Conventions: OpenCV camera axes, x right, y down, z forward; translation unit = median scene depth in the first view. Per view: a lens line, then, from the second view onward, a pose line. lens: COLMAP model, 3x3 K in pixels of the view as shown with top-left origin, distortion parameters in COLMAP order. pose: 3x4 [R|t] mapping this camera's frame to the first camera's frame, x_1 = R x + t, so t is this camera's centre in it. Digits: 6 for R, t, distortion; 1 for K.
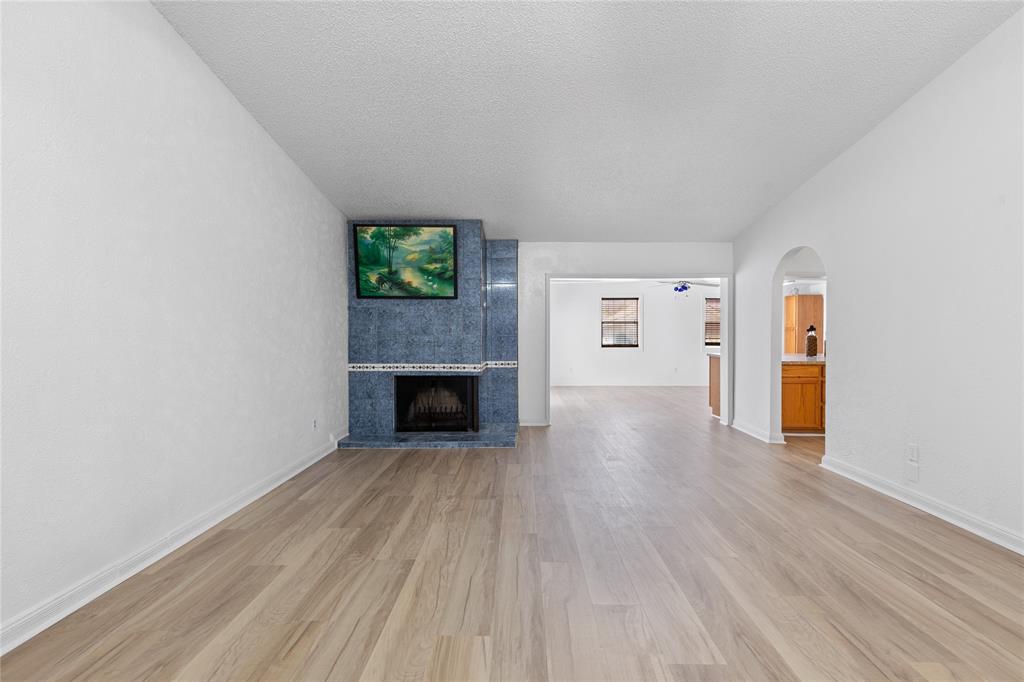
lens RADIAL K [[461.0, 0, 517.2], [0, 461.0, 331.1], [0, 0, 1]] dist [0.000766, -0.000652]
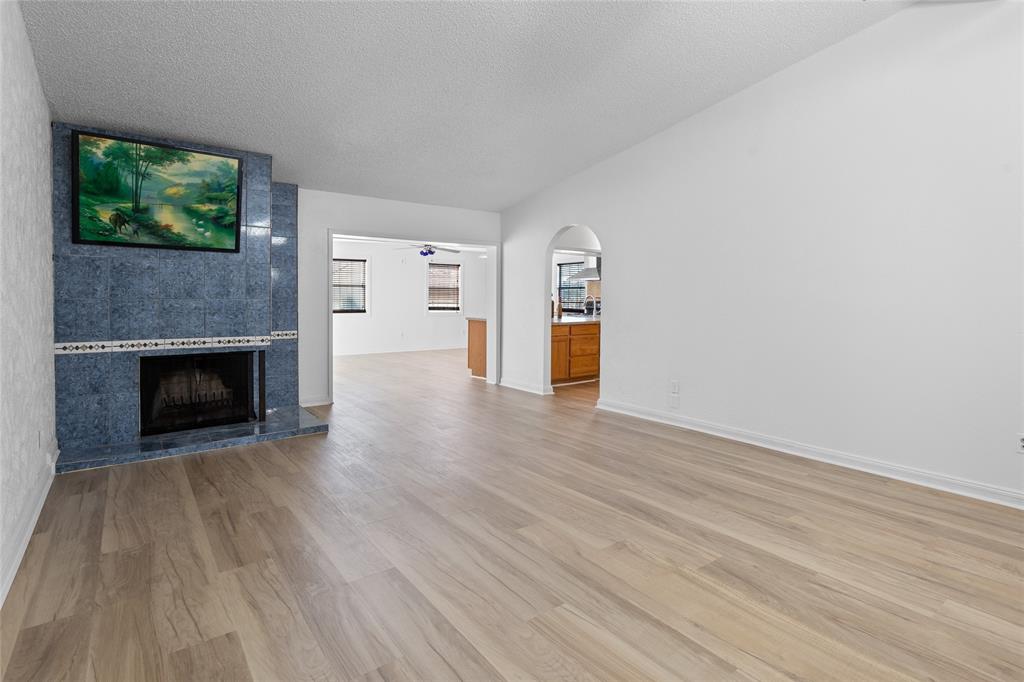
lens RADIAL K [[503.1, 0, 473.8], [0, 503.1, 301.8], [0, 0, 1]] dist [0.003055, 0.000274]
pose [[0.818245, -0.000767, 0.574870, -0.294683], [-0.006774, 0.999917, 0.010976, 0.000652], [-0.574830, -0.012875, 0.818171, 0.081607]]
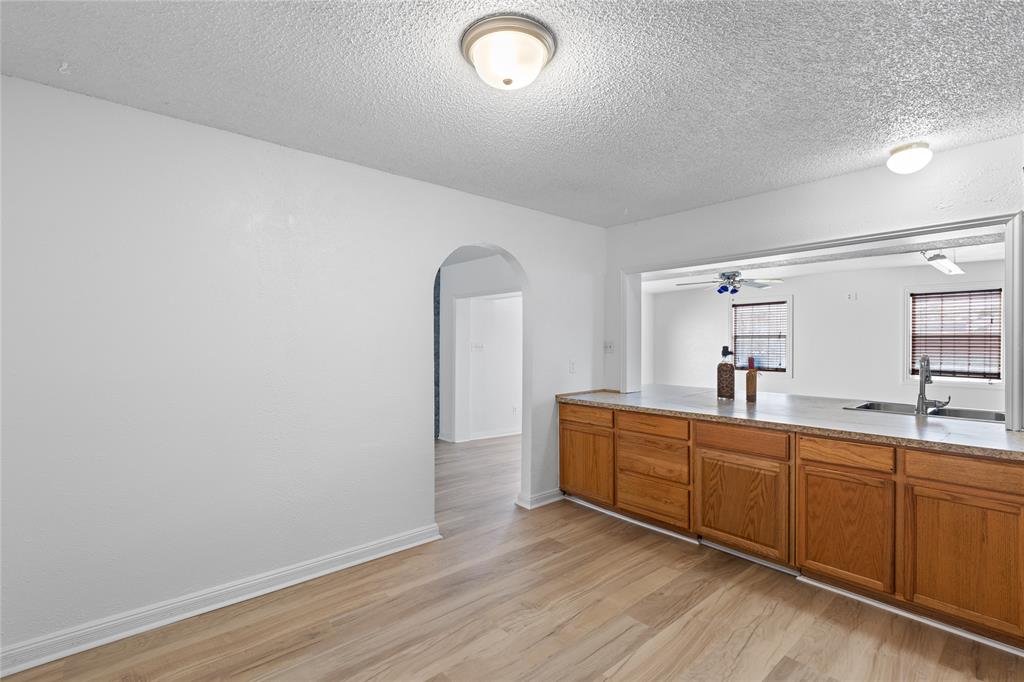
lens RADIAL K [[461.8, 0, 505.0], [0, 461.8, 346.6], [0, 0, 1]] dist [-0.001950, -0.000600]
pose [[0.653710, 0.003426, -0.756738, 1.050708], [0.001971, 0.999979, 0.006231, -0.019002], [0.756743, -0.005565, 0.653689, 0.464154]]
